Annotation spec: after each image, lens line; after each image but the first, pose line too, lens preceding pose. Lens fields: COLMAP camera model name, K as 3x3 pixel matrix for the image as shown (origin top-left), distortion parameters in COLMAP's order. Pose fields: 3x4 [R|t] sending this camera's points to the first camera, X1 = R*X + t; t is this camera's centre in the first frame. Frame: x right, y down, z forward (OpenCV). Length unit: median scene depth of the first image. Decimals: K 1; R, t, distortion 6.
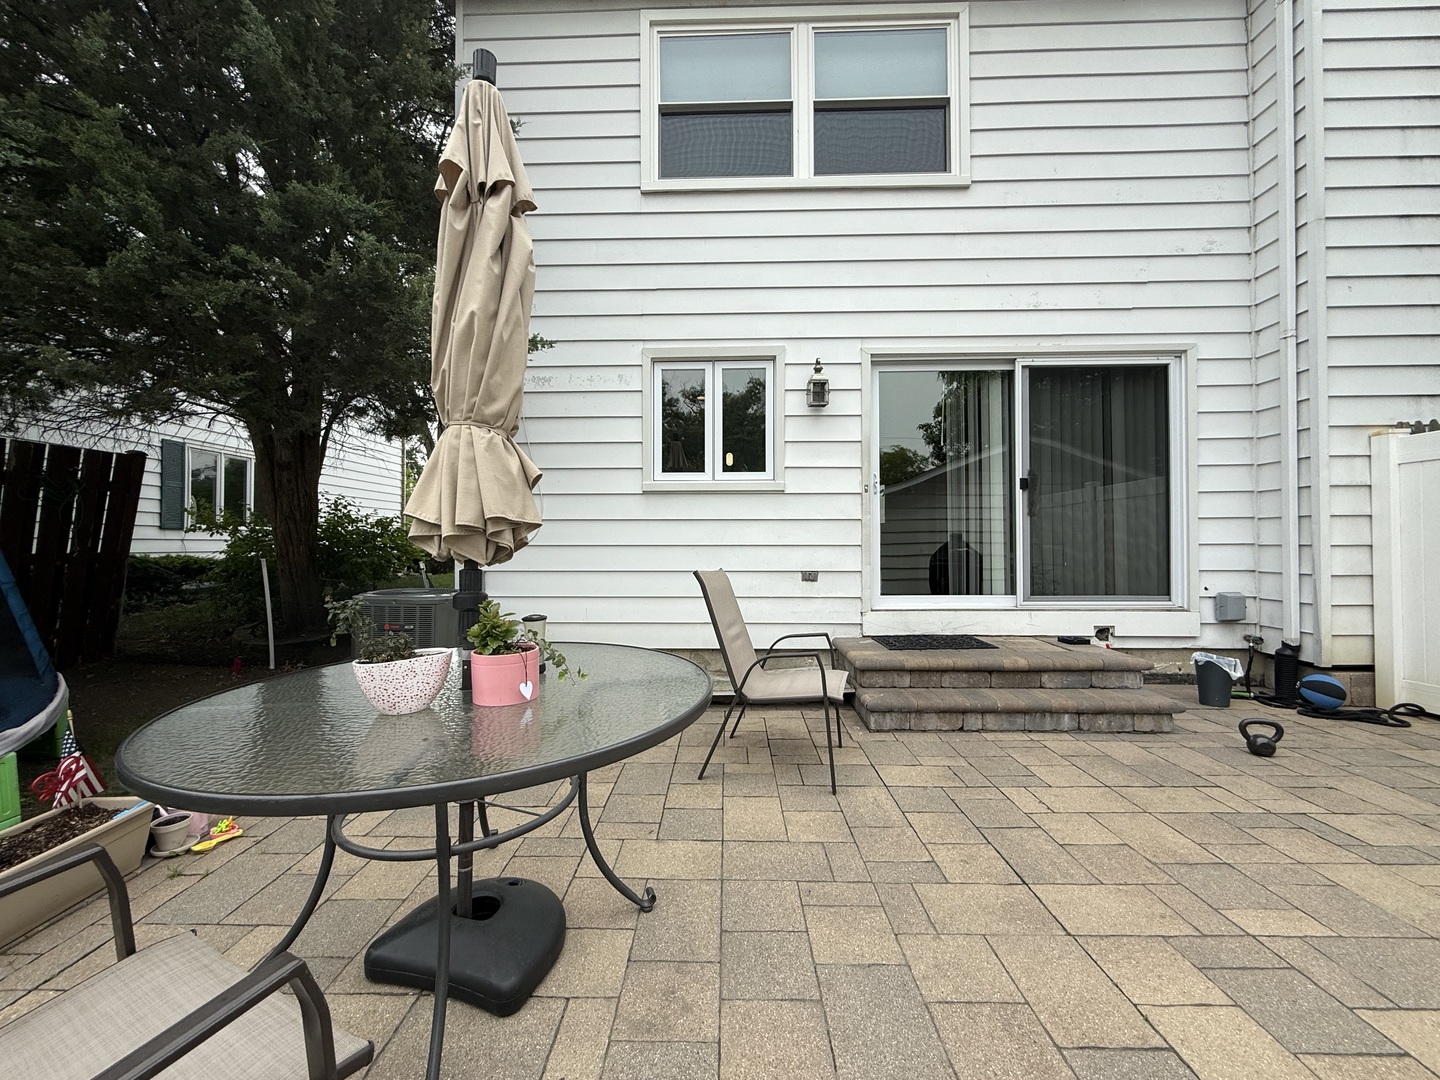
lens RADIAL K [[580.6, 0, 712.9], [0, 580.6, 537.6], [0, 0, 1]] dist [0.000282, 0.000129]
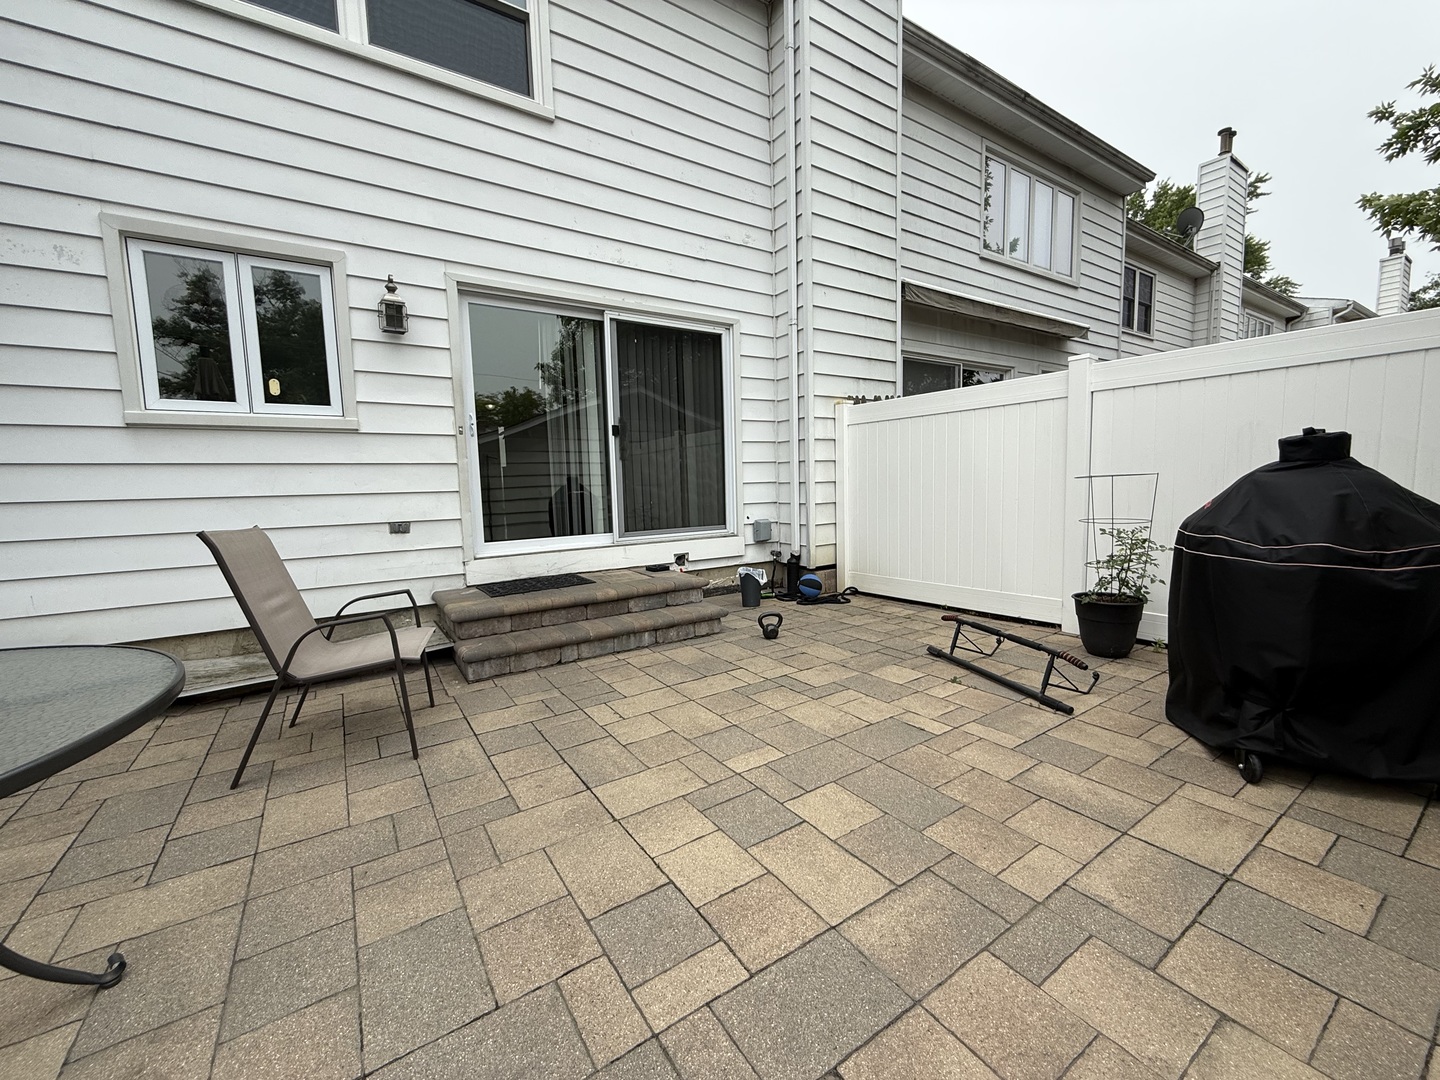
lens RADIAL K [[580.6, 0, 719.9], [0, 580.6, 539.1], [0, 0, 1]] dist [0.000282, 0.000129]
pose [[0.815760, -0.074816, 0.573532, 0.057489], [0.016648, 0.994225, 0.106014, -0.002419], [-0.578151, -0.076934, 0.812294, -0.013858]]
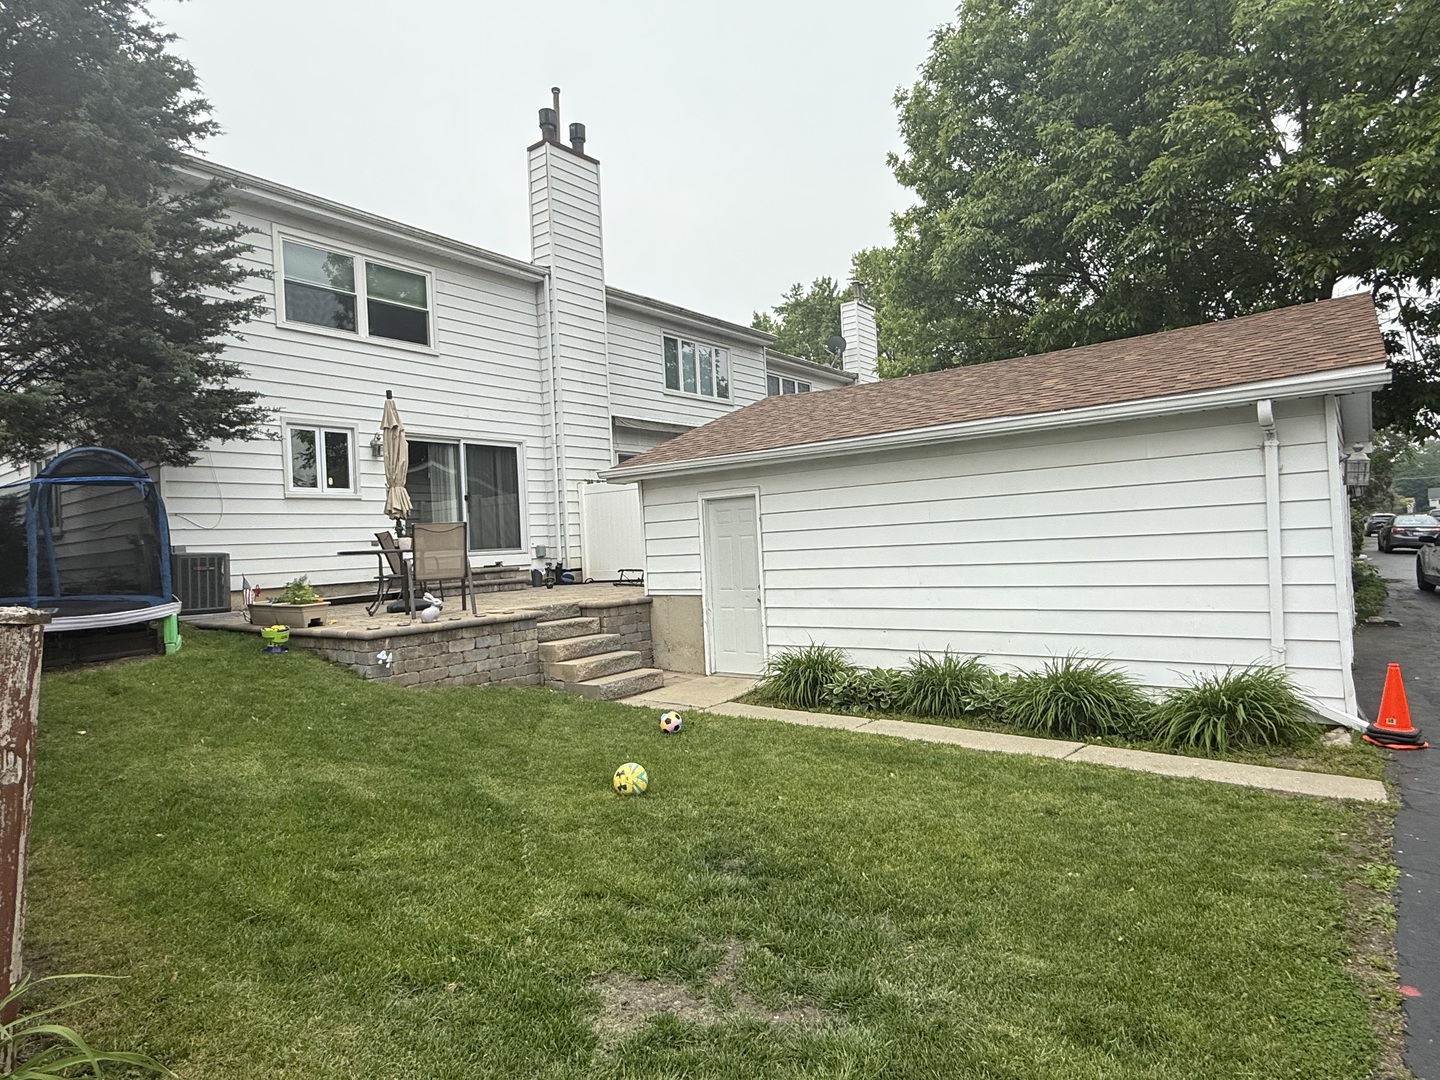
lens RADIAL K [[816.4, 0, 708.4], [0, 816.4, 539.4], [0, 0, 1]] dist [-0.000082, 0.000057]
pose [[0.595347, -0.020175, 0.803215, -1.409603], [0.039262, 0.999221, -0.004002, 0.112405], [-0.802509, 0.033919, 0.595675, -1.571633]]
